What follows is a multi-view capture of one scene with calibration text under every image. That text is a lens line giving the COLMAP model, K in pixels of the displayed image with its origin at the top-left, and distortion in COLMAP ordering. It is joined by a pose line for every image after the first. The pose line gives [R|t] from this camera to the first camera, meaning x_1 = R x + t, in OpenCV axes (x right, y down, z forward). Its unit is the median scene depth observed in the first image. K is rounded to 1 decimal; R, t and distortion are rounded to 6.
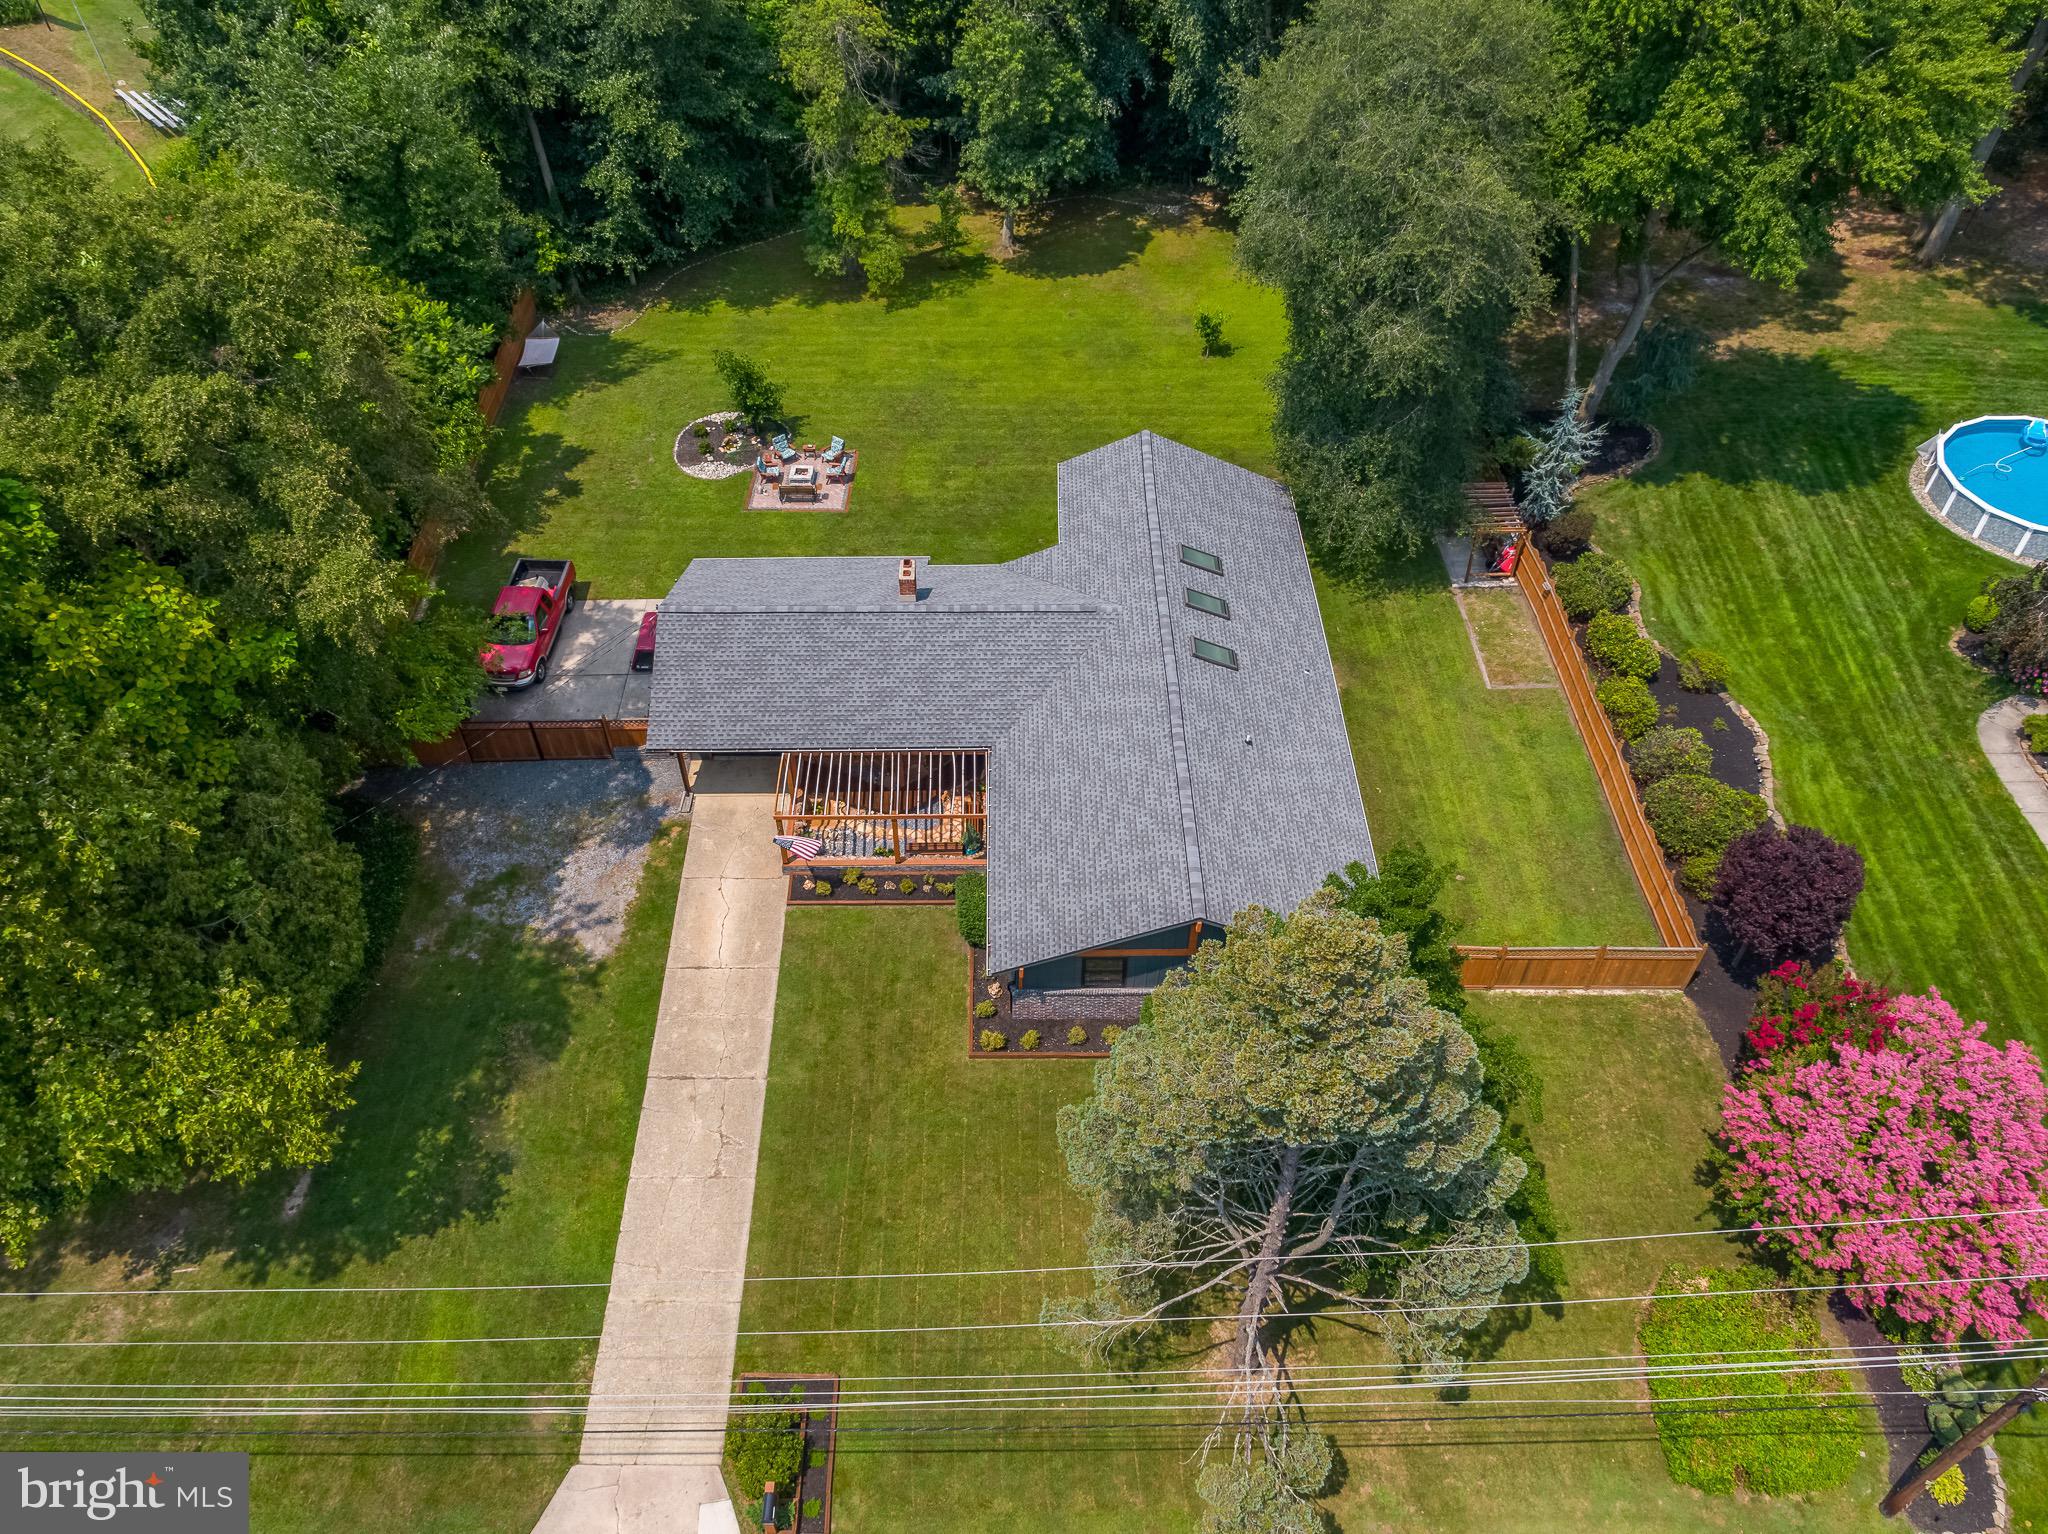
lens RADIAL K [[1532.4, 0, 996.1], [0, 1532.4, 776.0], [0, 0, 1]] dist [0.007575, 0.003847]
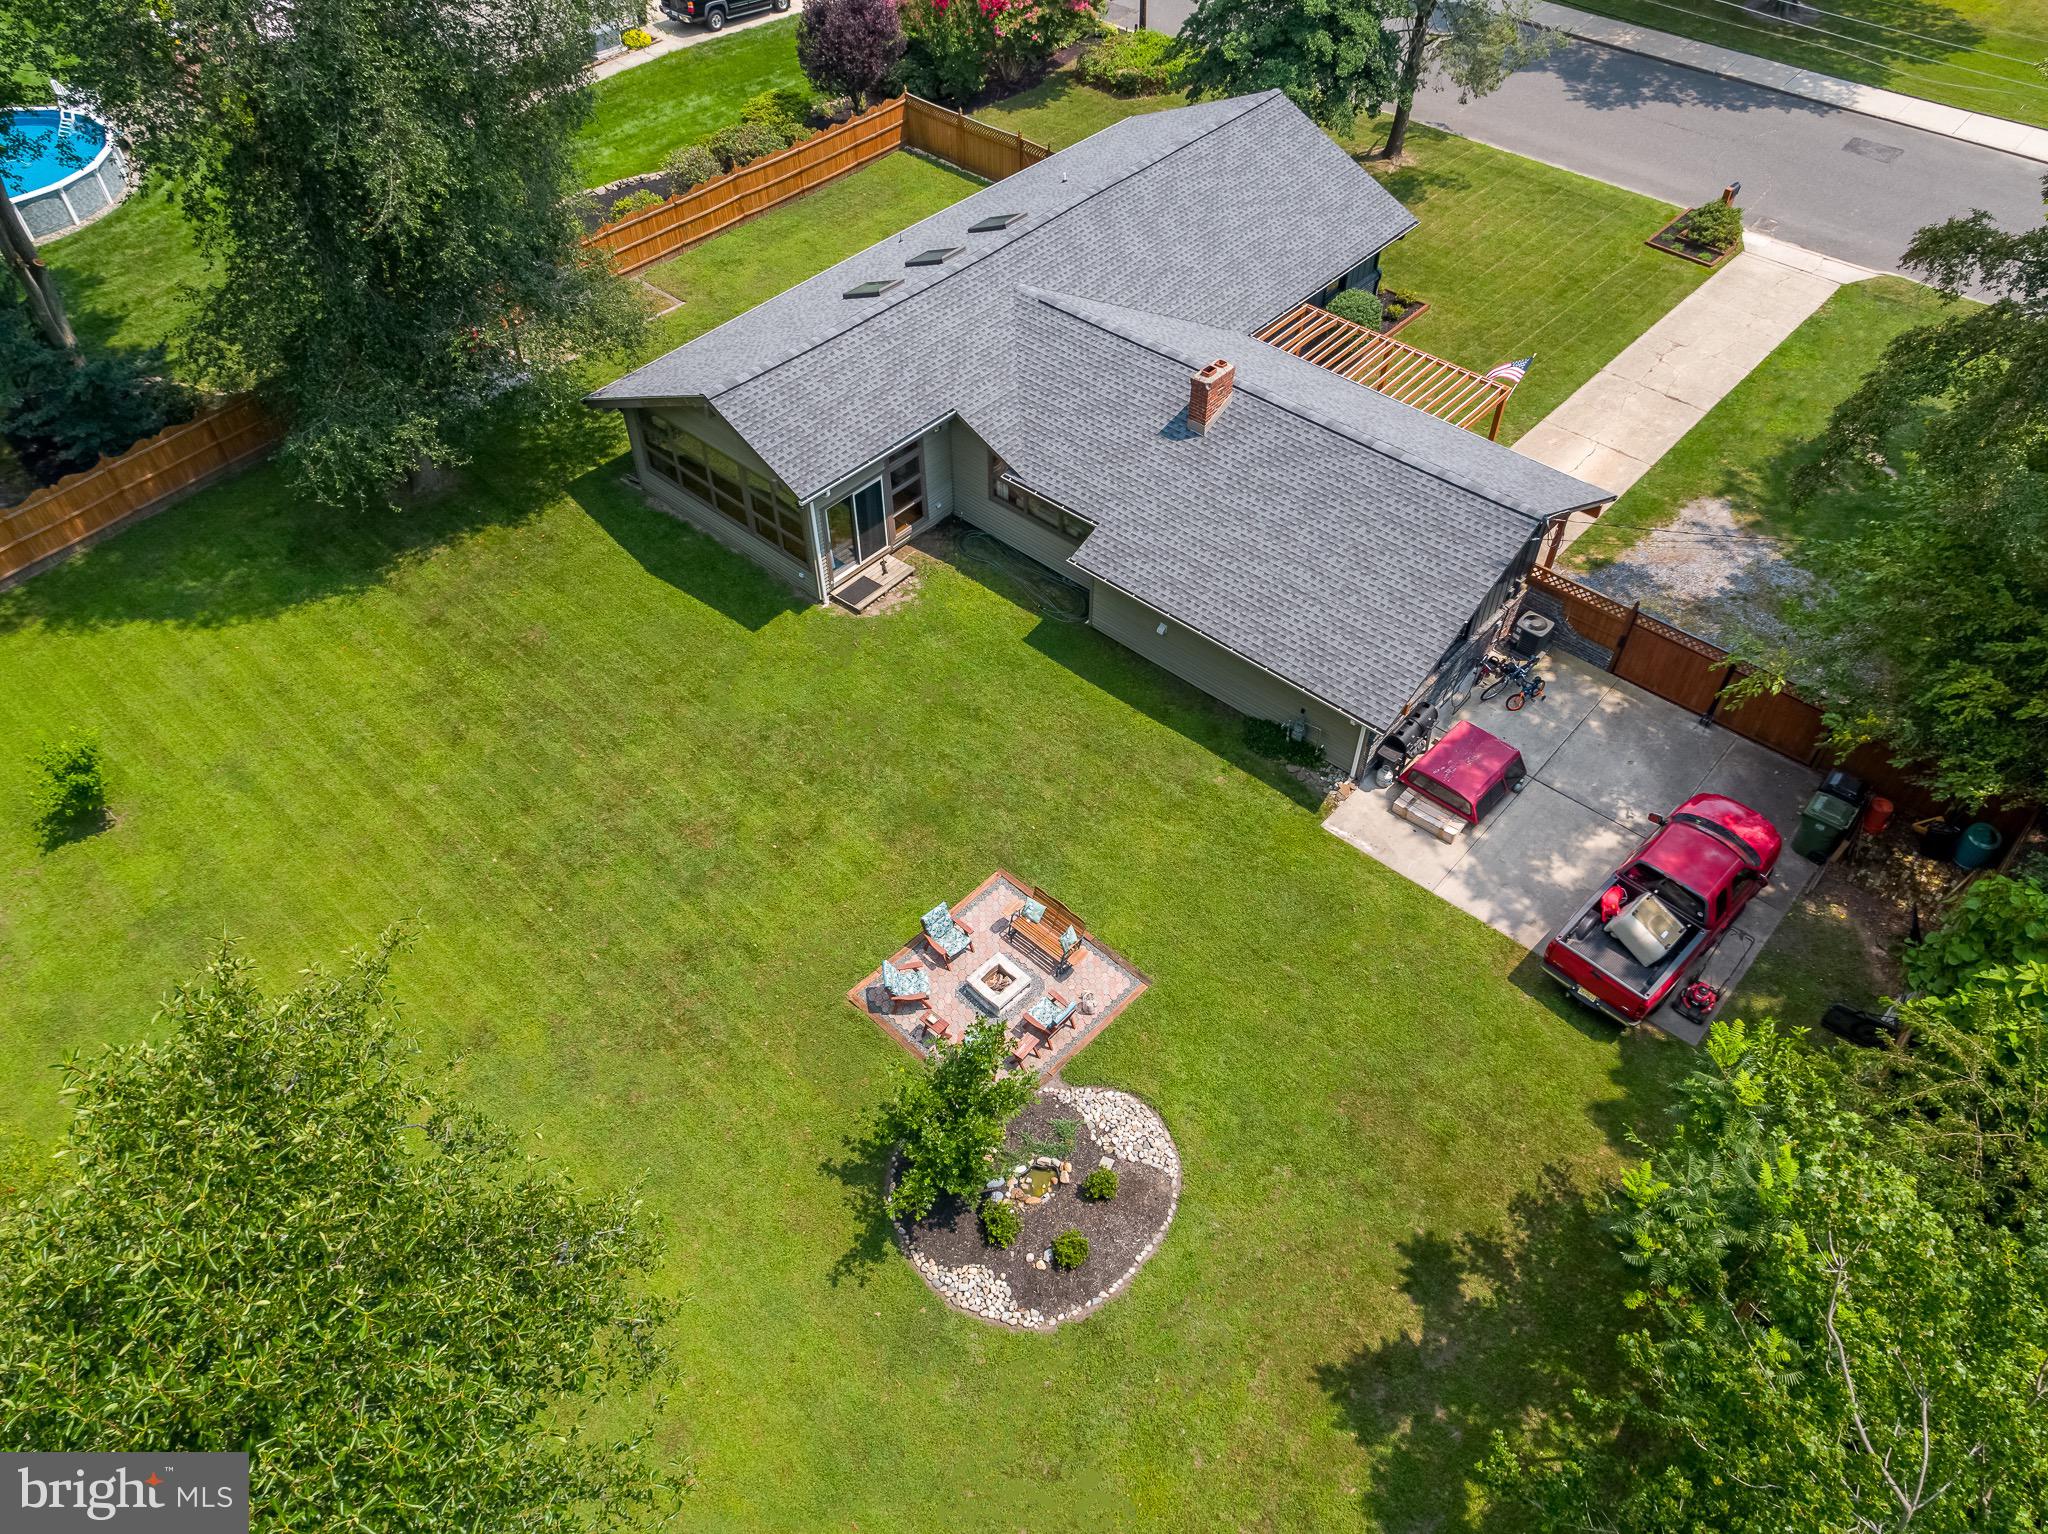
lens RADIAL K [[1452.6, 0, 1030.3], [0, 1452.6, 790.9], [0, 0, 1]] dist [0.007243, 0.002271]
pose [[-0.750280, -0.482929, 0.451509, -0.356037], [0.478316, 0.074944, 0.874984, -0.681342], [-0.456393, 0.872447, 0.174764, 0.991636]]
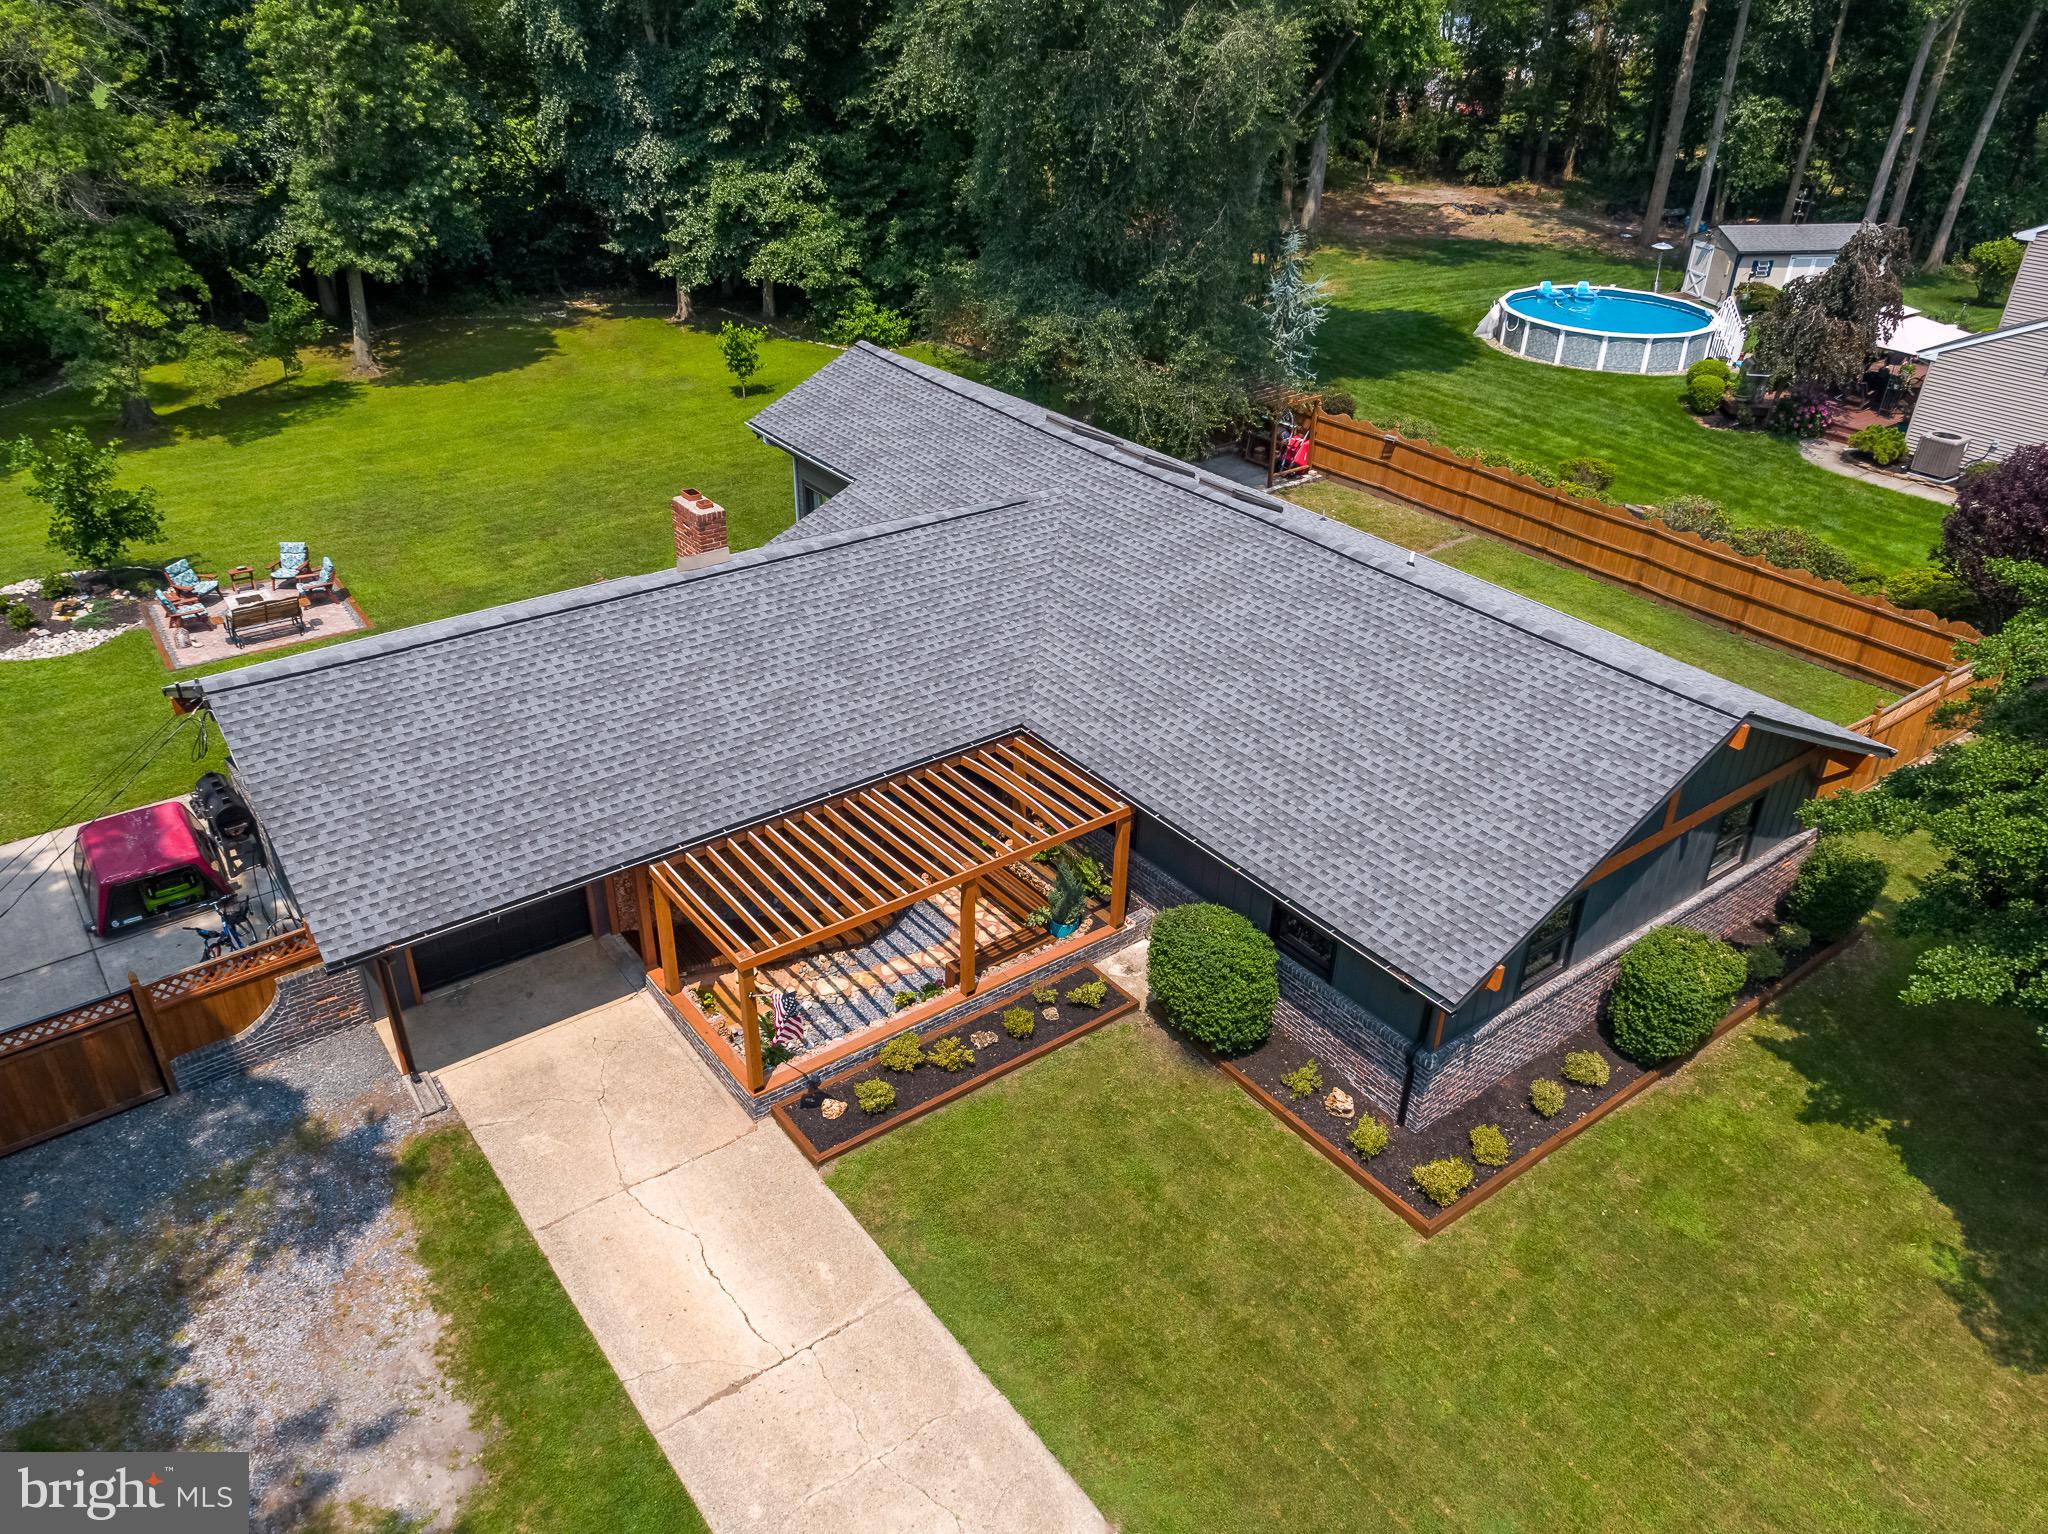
lens RADIAL K [[1486.9, 0, 1030.5], [0, 1486.9, 777.6], [0, 0, 1]] dist [0.012343, -0.004000]
pose [[0.794861, -0.285965, 0.535182, -0.240570], [0.414348, 0.900137, -0.134425, 0.057657], [-0.443296, 0.328600, 0.833973, 0.508031]]
